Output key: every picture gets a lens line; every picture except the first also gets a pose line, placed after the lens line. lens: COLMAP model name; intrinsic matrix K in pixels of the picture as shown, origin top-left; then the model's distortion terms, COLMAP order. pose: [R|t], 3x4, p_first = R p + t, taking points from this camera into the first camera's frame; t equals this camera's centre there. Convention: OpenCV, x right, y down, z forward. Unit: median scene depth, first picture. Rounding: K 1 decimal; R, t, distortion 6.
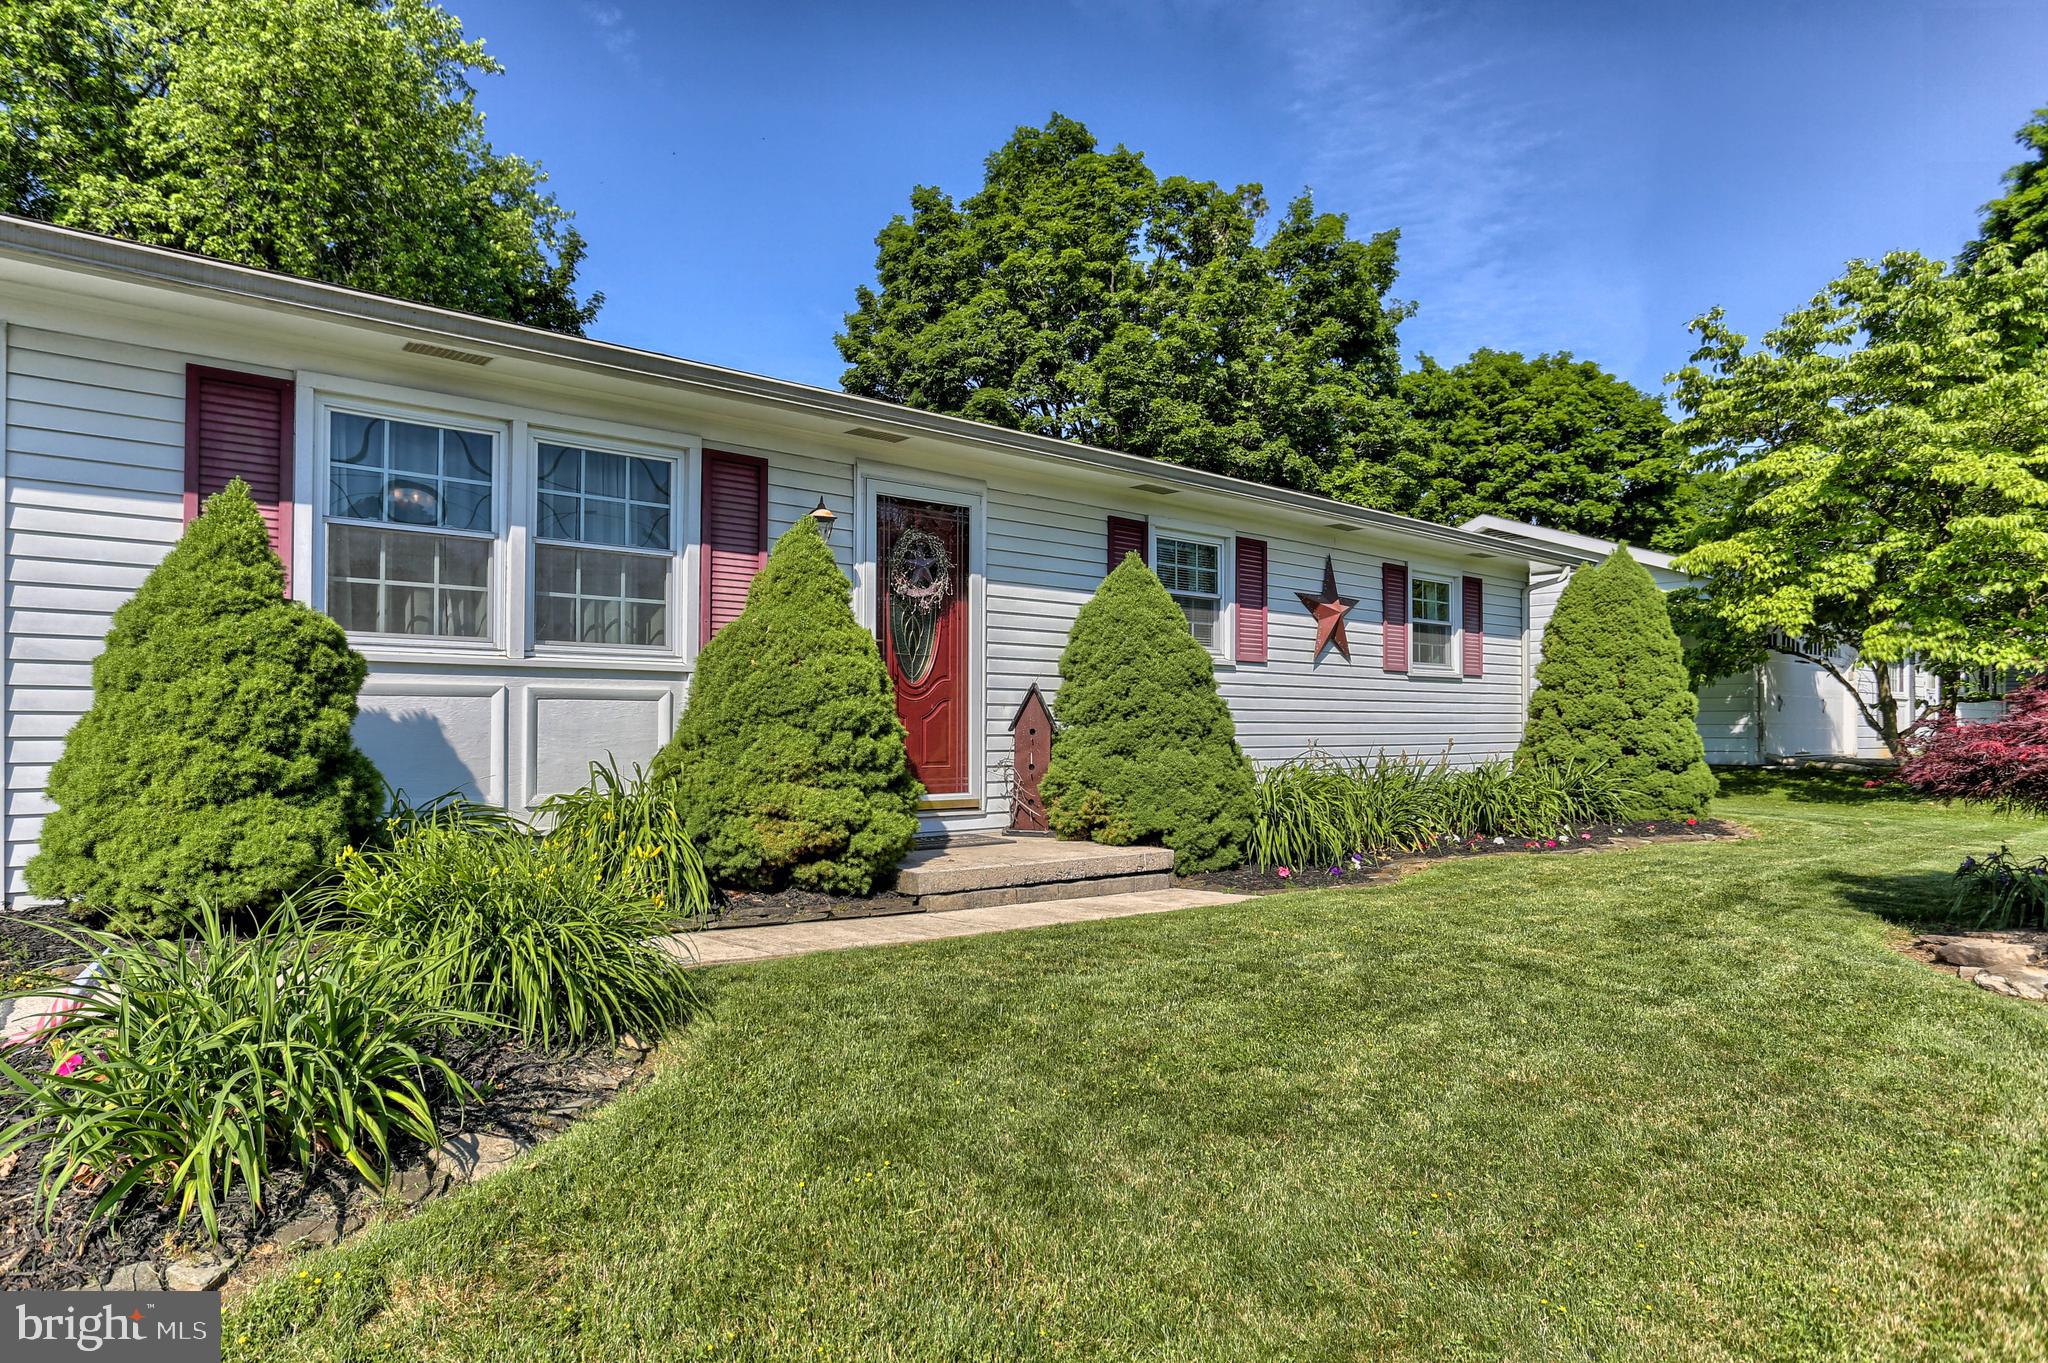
lens RADIAL K [[1161.4, 0, 942.2], [0, 1161.4, 717.6], [0, 0, 1]] dist [-0.026156, 0.002166]
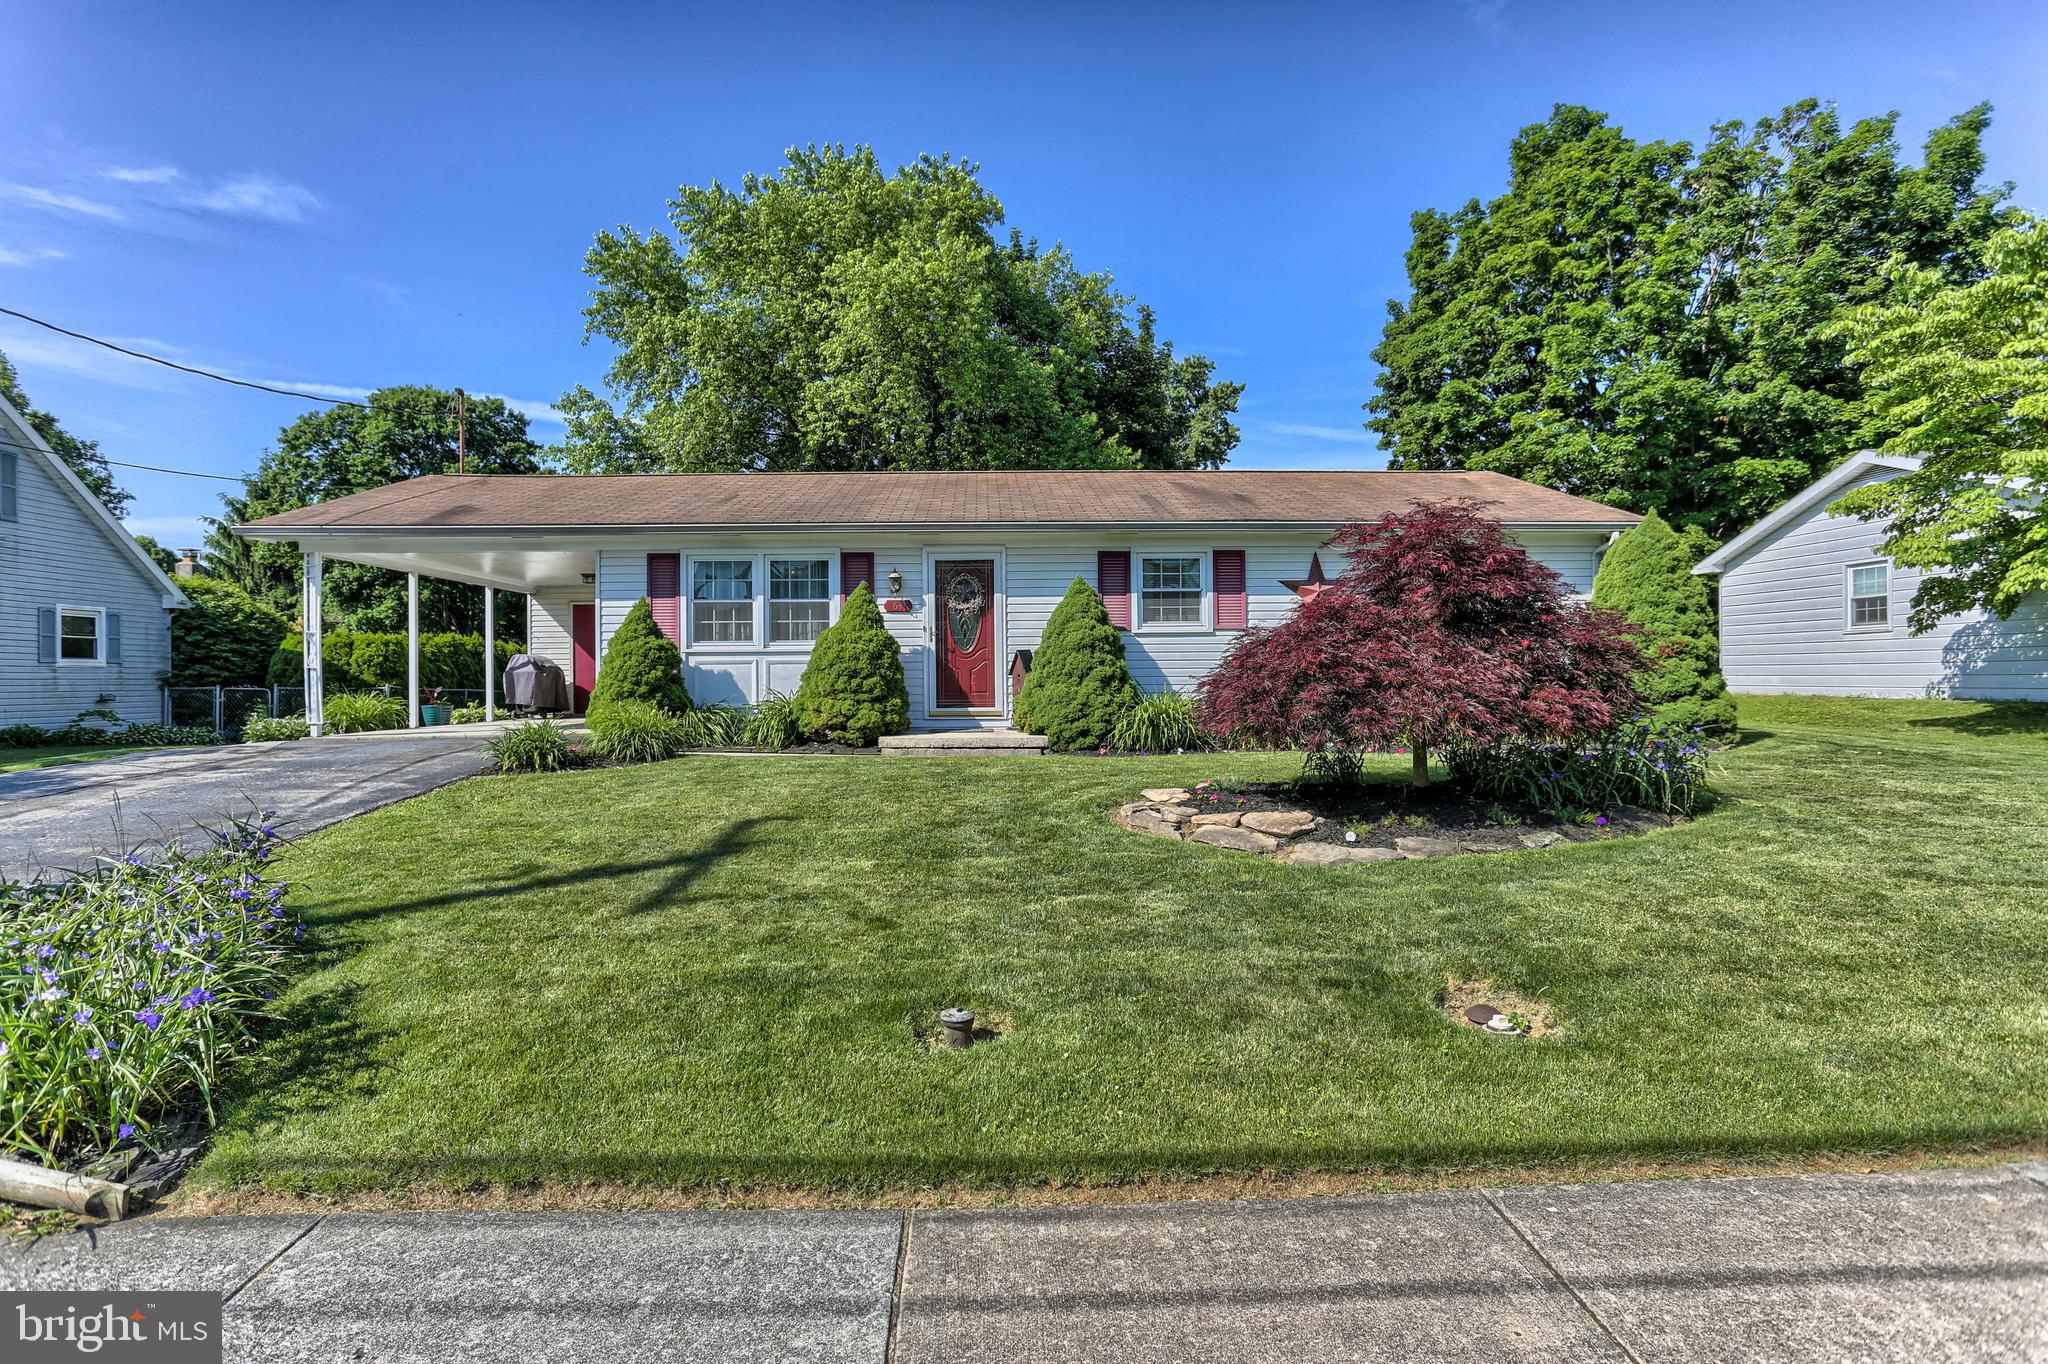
lens RADIAL K [[1080.8, 0, 1037.8], [0, 1080.8, 671.9], [0, 0, 1]] dist [-0.020135, 0.009504]
pose [[0.804038, -0.012745, -0.594441, 0.767211], [0.015311, 0.999883, -0.000729, 0.005360], [0.594381, -0.008515, 0.804139, -0.268066]]
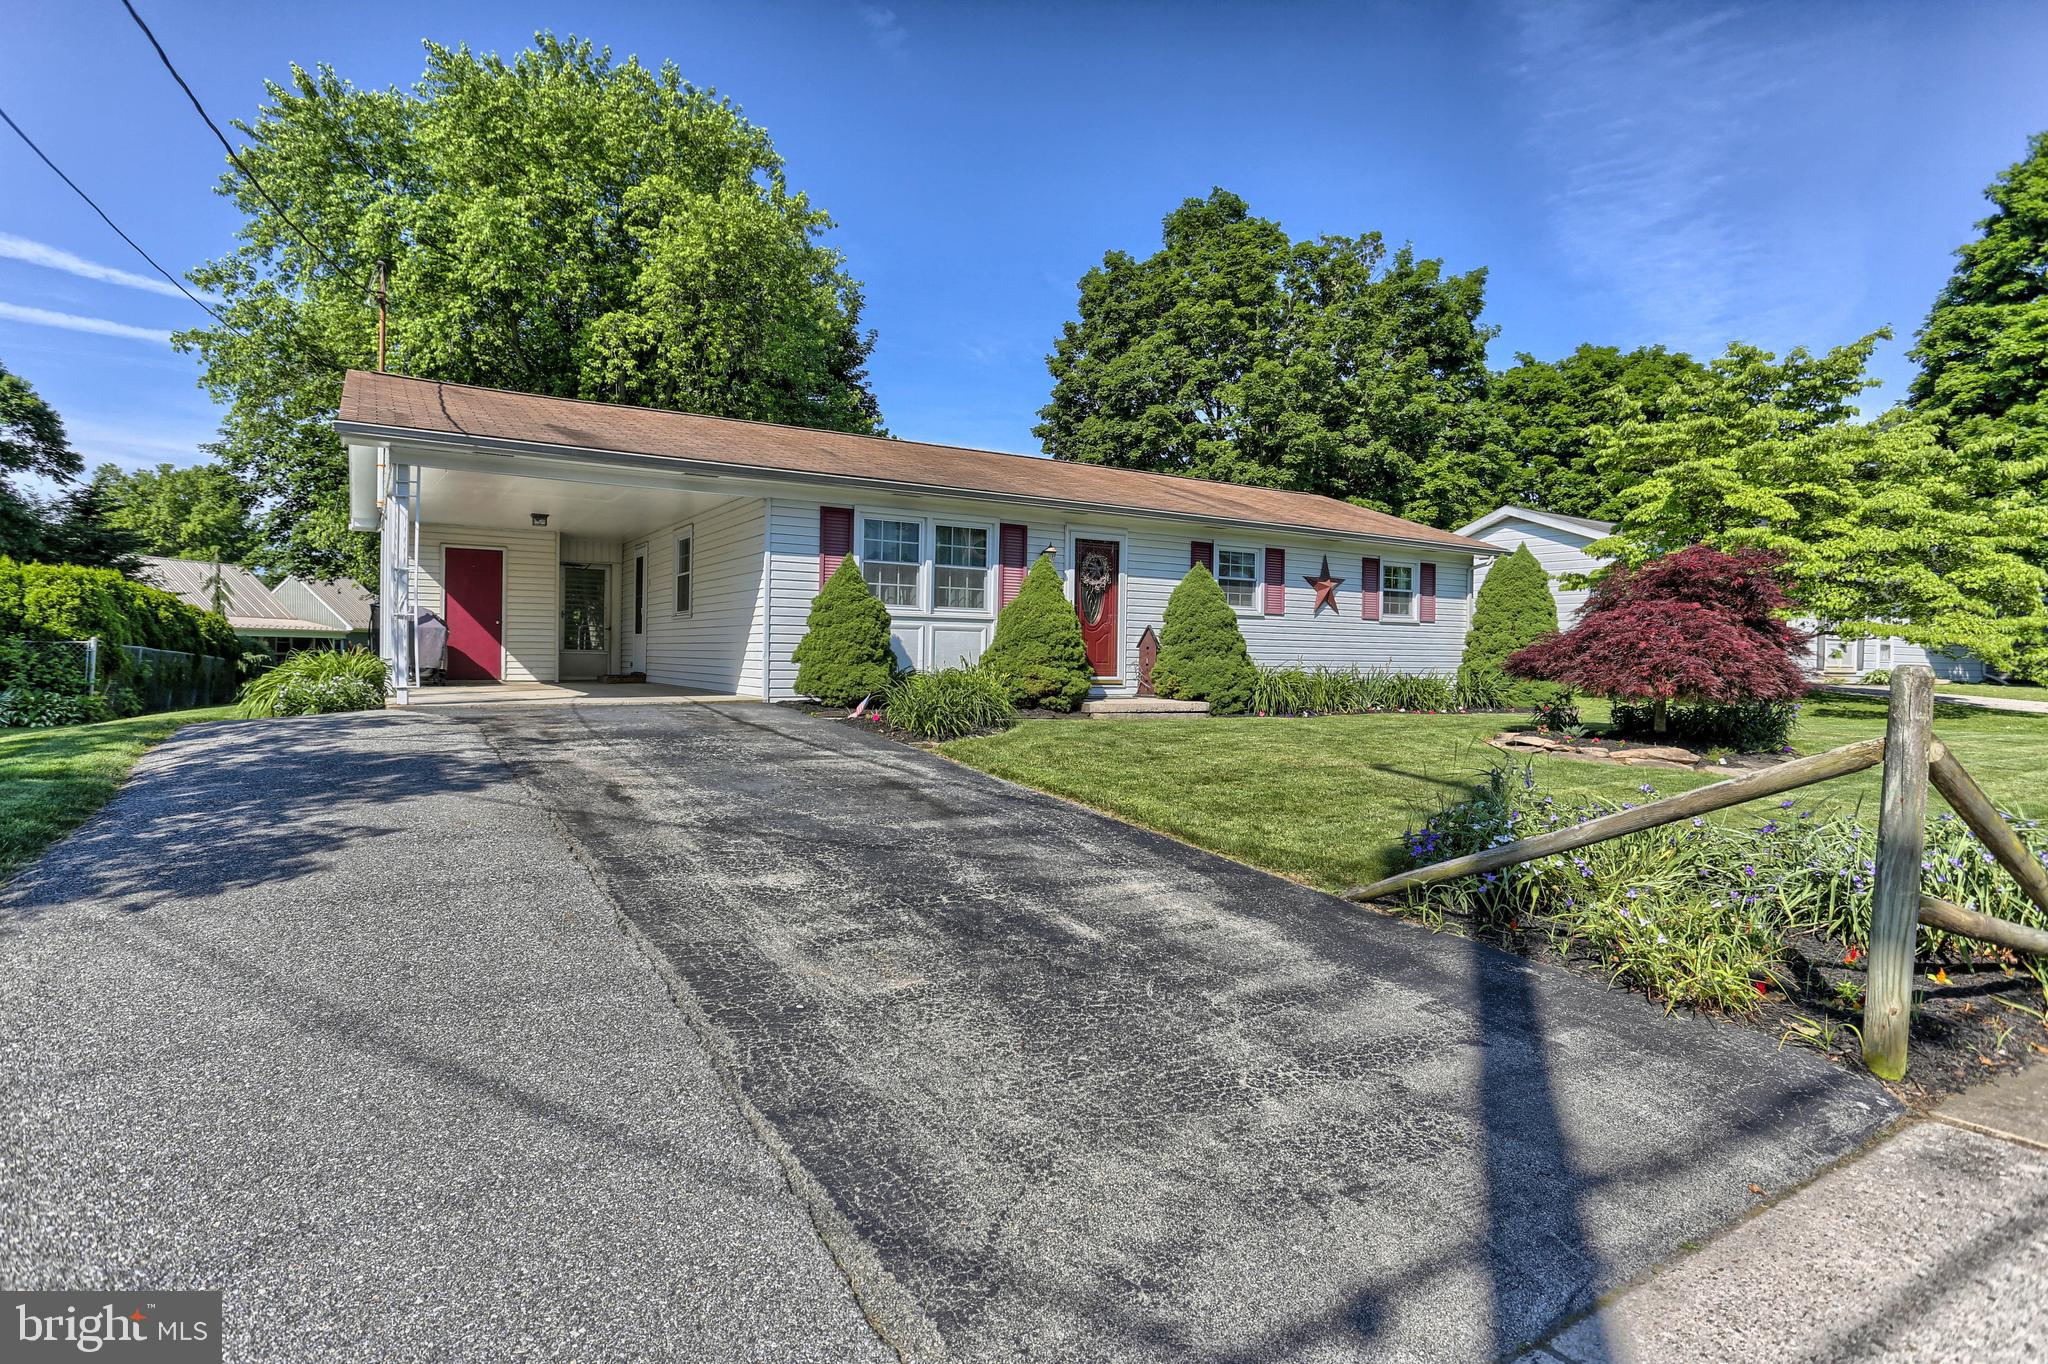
lens RADIAL K [[1080.8, 0, 1024.8], [0, 1080.8, 672.8], [0, 0, 1]] dist [-0.020135, 0.009504]
pose [[0.994574, 0.013231, -0.103187, 0.039233], [-0.011029, 0.999700, 0.021887, 0.011008], [0.103446, -0.020630, 0.994421, -0.649772]]
